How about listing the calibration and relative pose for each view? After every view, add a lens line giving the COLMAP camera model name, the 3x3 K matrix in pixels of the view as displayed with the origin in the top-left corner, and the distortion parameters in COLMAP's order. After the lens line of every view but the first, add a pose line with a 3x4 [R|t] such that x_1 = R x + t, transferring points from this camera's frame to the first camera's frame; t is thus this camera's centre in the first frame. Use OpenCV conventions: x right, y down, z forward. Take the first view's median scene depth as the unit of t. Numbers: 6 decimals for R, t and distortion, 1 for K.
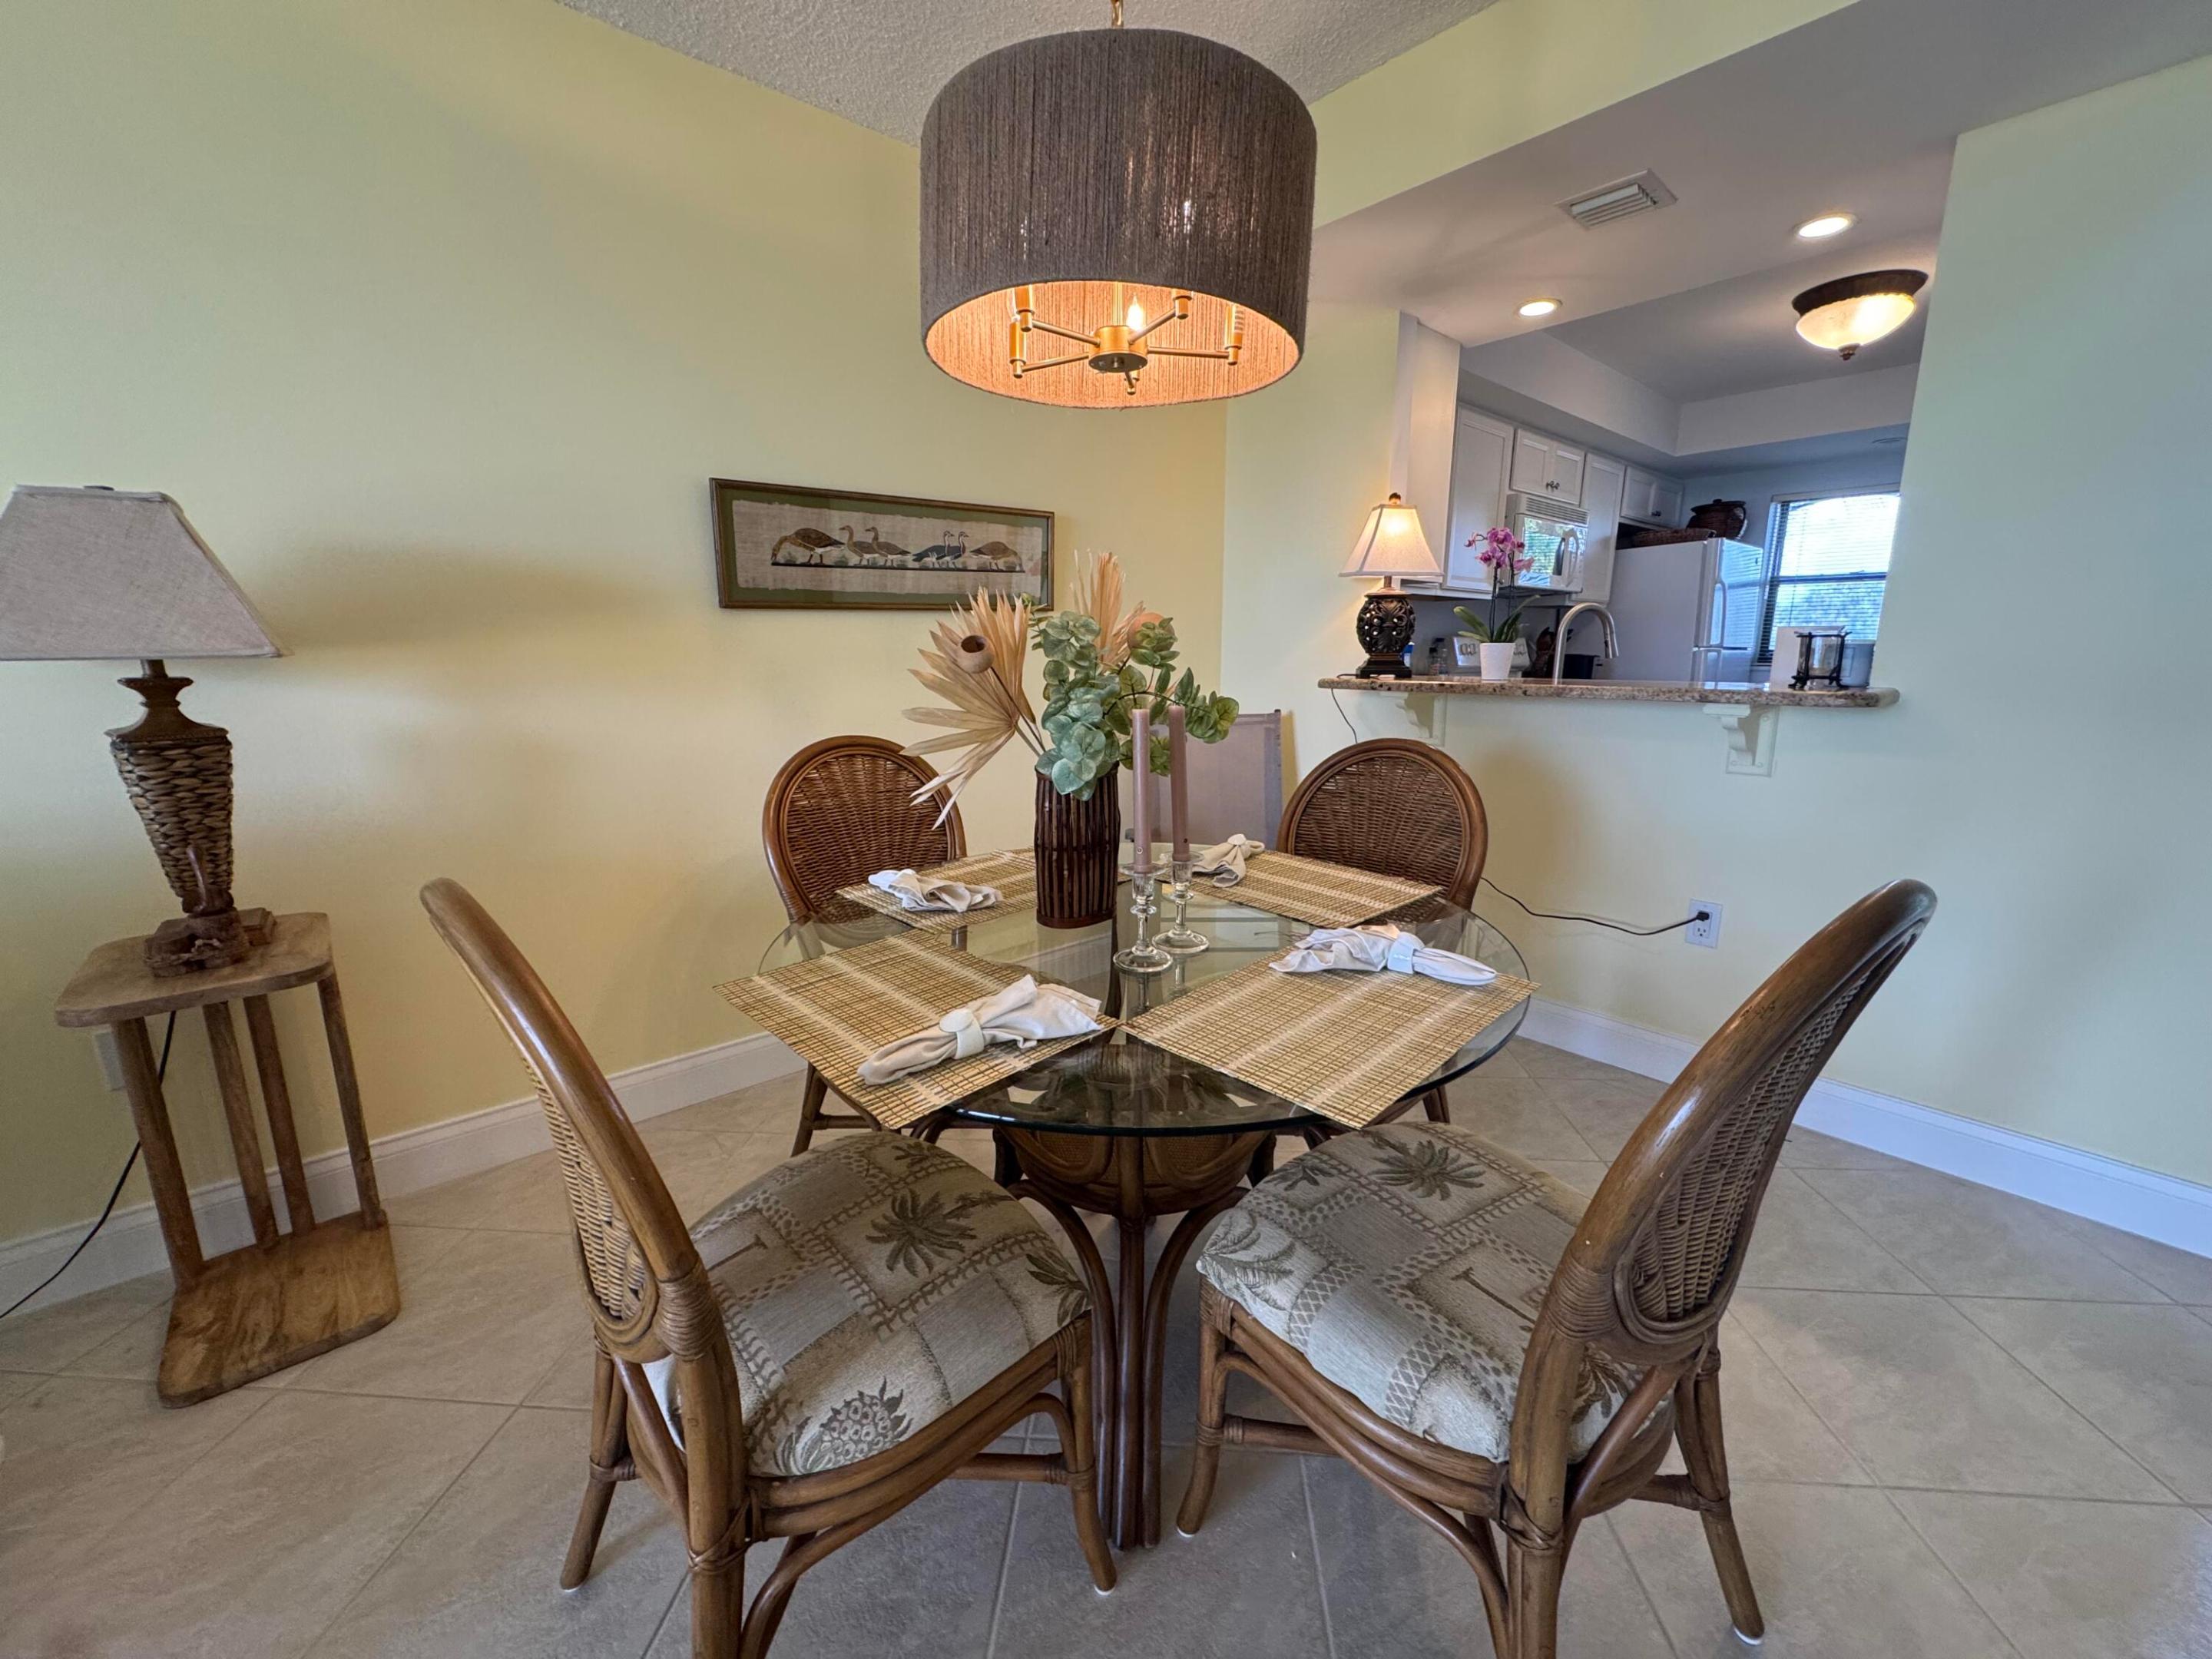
lens RADIAL K [[881.4, 0, 1096.5], [0, 881.4, 827.9], [0, 0, 1]] dist [-0.025562, 0.000941]
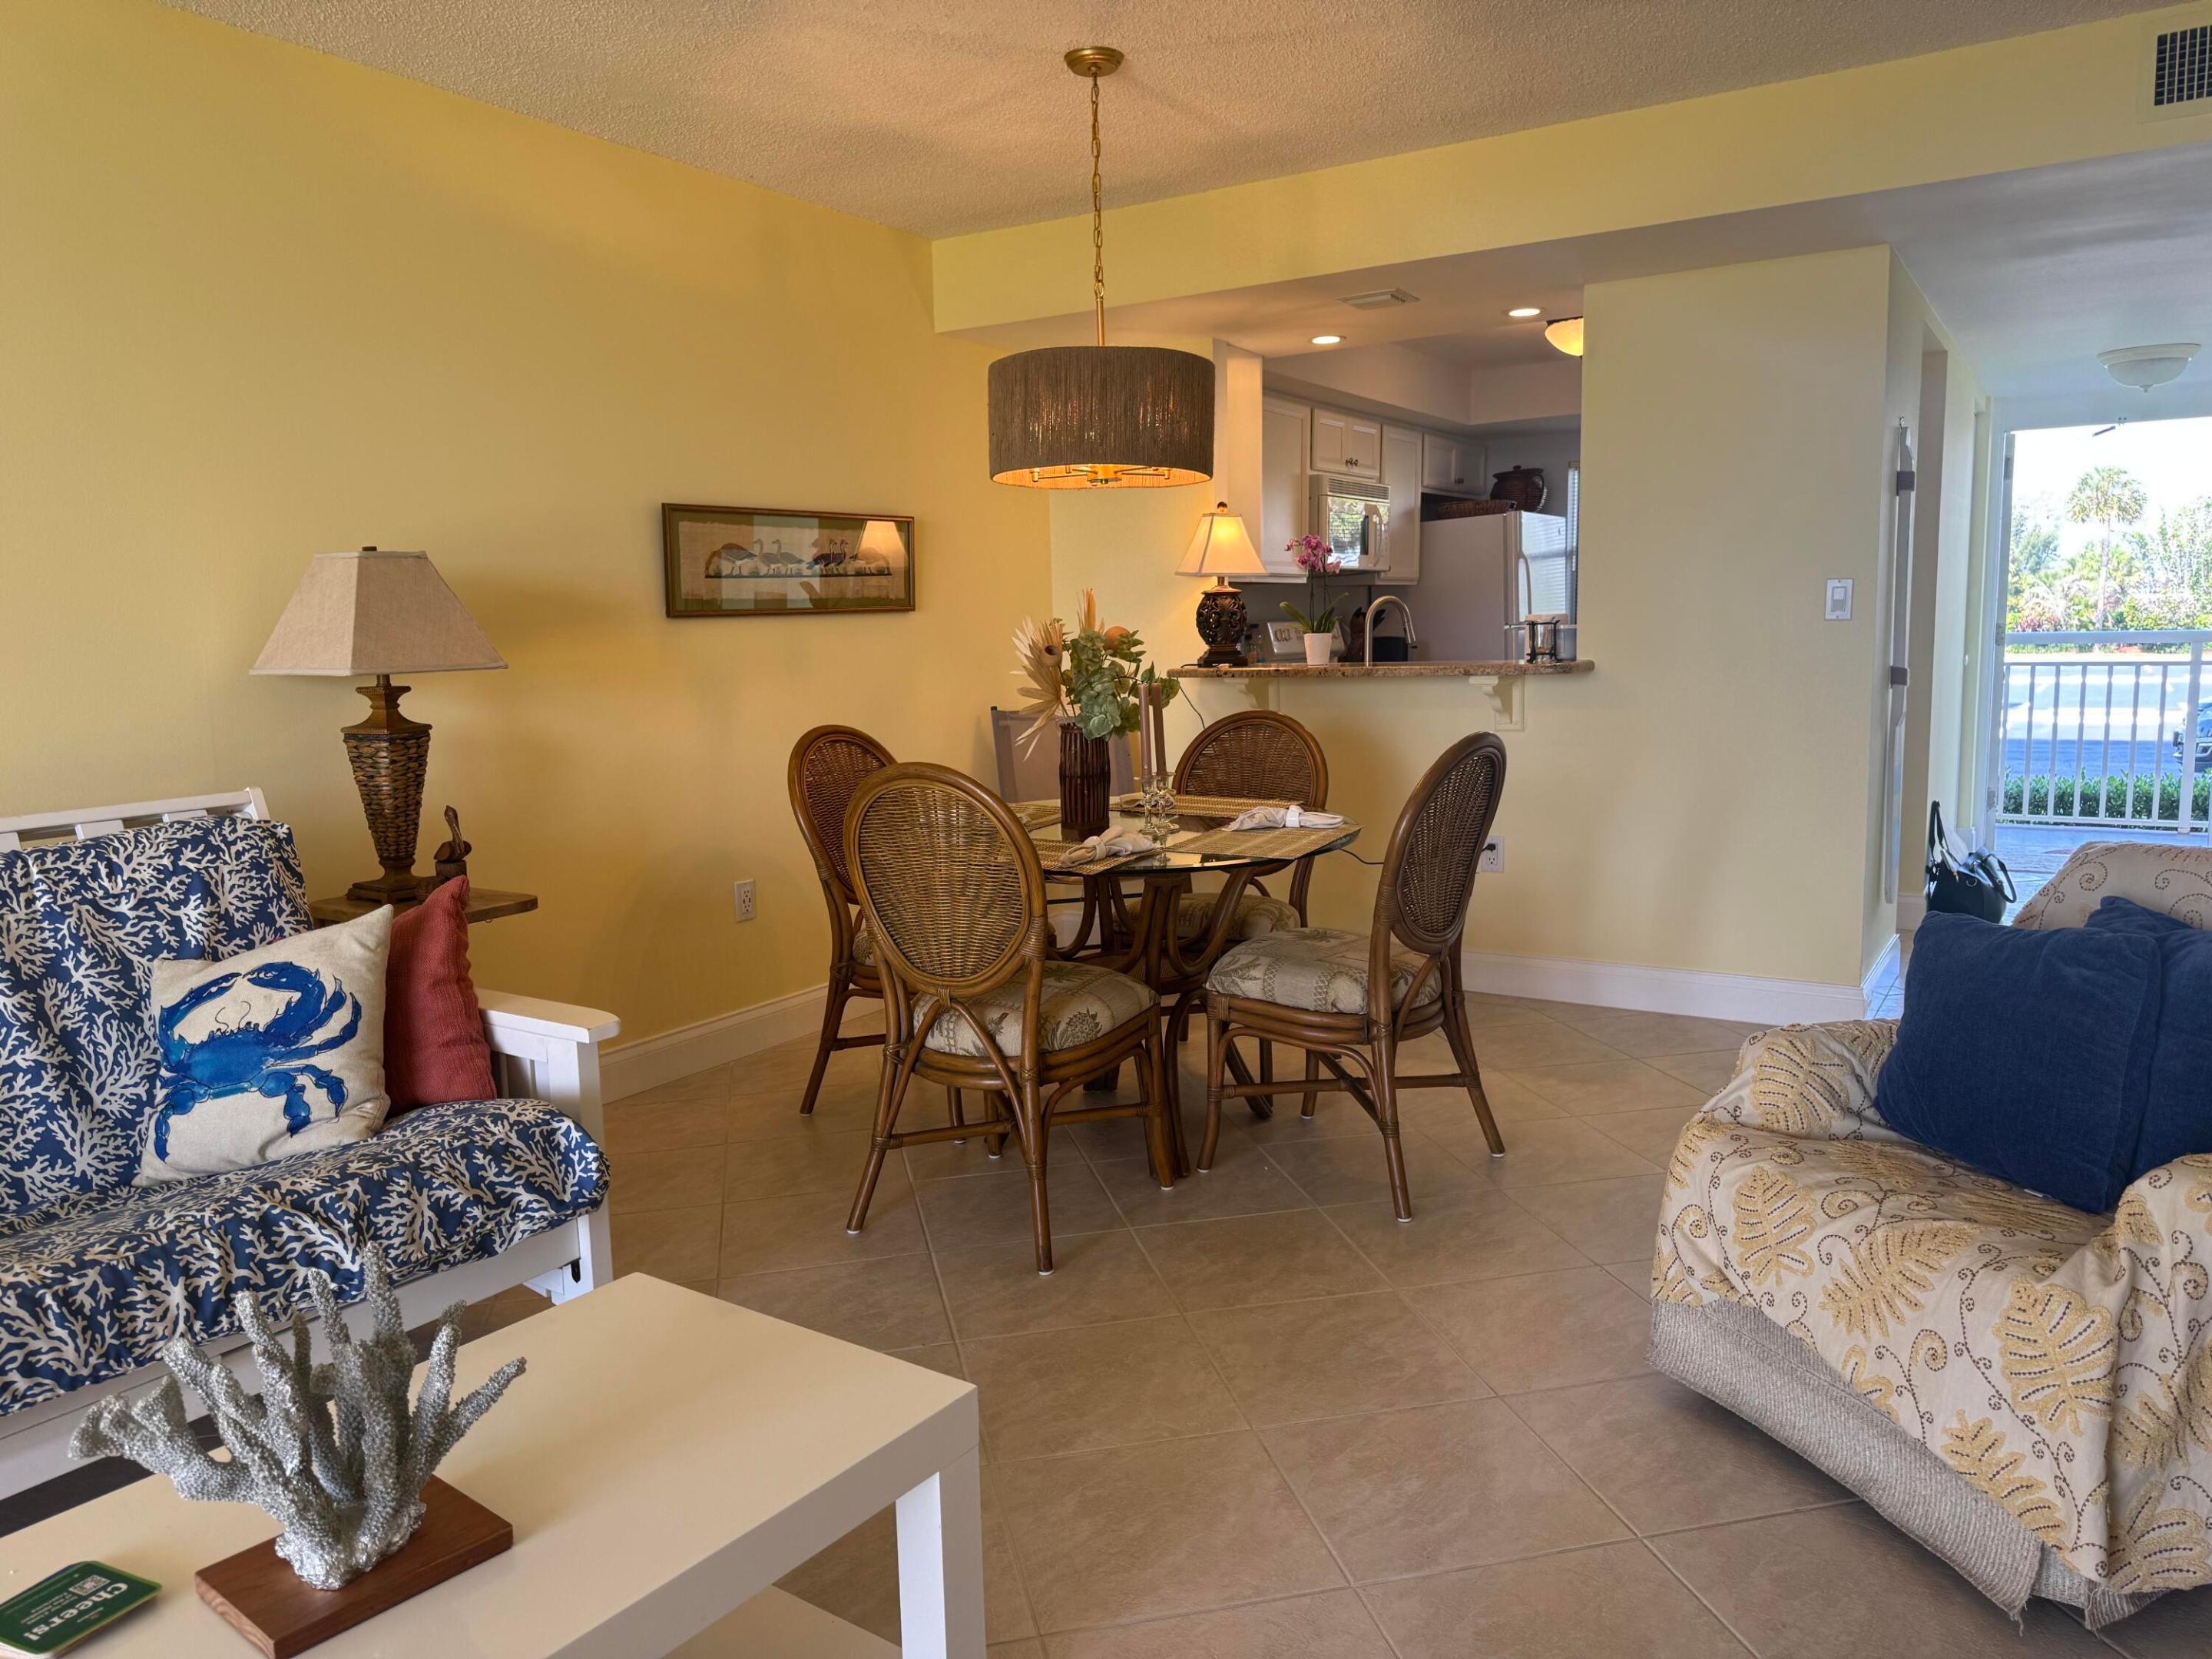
lens RADIAL K [[1529.2, 0, 1120.2], [0, 1529.2, 838.7], [0, 0, 1]] dist [-0.011100, -0.011863]
pose [[0.952943, -0.060296, 0.297092, -0.428857], [0.079438, 0.995442, -0.052772, 0.153263], [-0.292556, 0.073890, 0.953389, -0.873941]]
